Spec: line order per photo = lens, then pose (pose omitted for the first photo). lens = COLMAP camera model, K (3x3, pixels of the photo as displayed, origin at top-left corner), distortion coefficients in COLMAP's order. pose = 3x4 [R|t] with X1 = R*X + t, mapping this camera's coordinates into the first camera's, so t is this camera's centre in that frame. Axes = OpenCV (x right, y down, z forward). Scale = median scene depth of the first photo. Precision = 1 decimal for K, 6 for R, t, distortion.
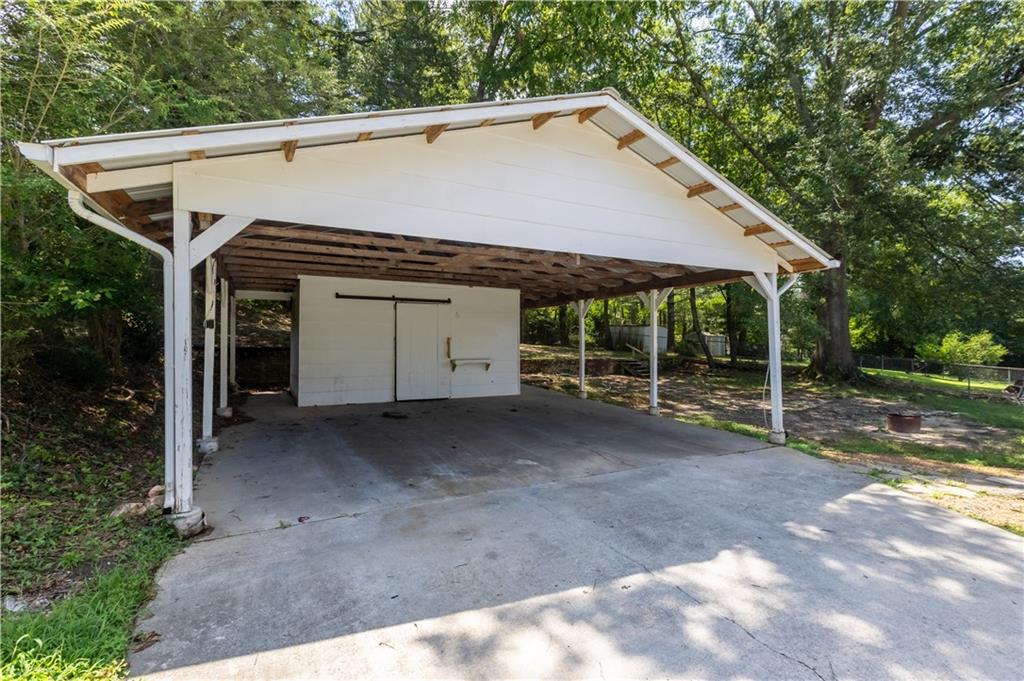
lens RADIAL K [[456.1, 0, 514.2], [0, 456.1, 339.6], [0, 0, 1]] dist [0.001037, -0.000268]
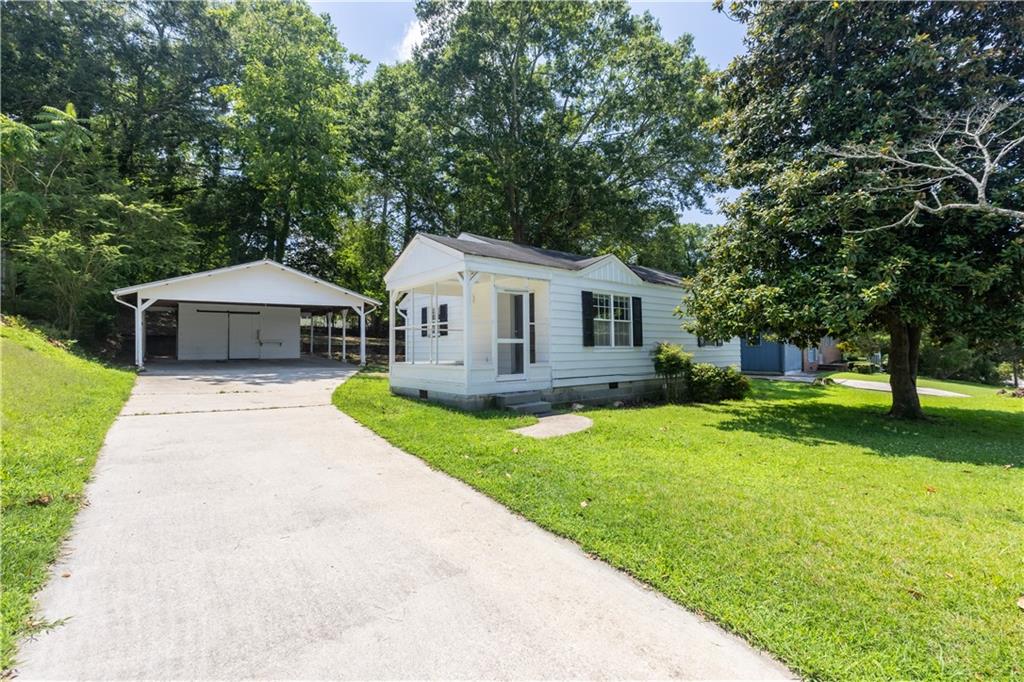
lens RADIAL K [[456.1, 0, 519.4], [0, 456.1, 342.9], [0, 0, 1]] dist [0.001037, -0.000268]
pose [[0.987193, 0.000420, 0.159532, 1.074515], [-0.001913, 0.999956, 0.009201, 0.049524], [-0.159521, -0.009388, 0.987150, -1.934804]]
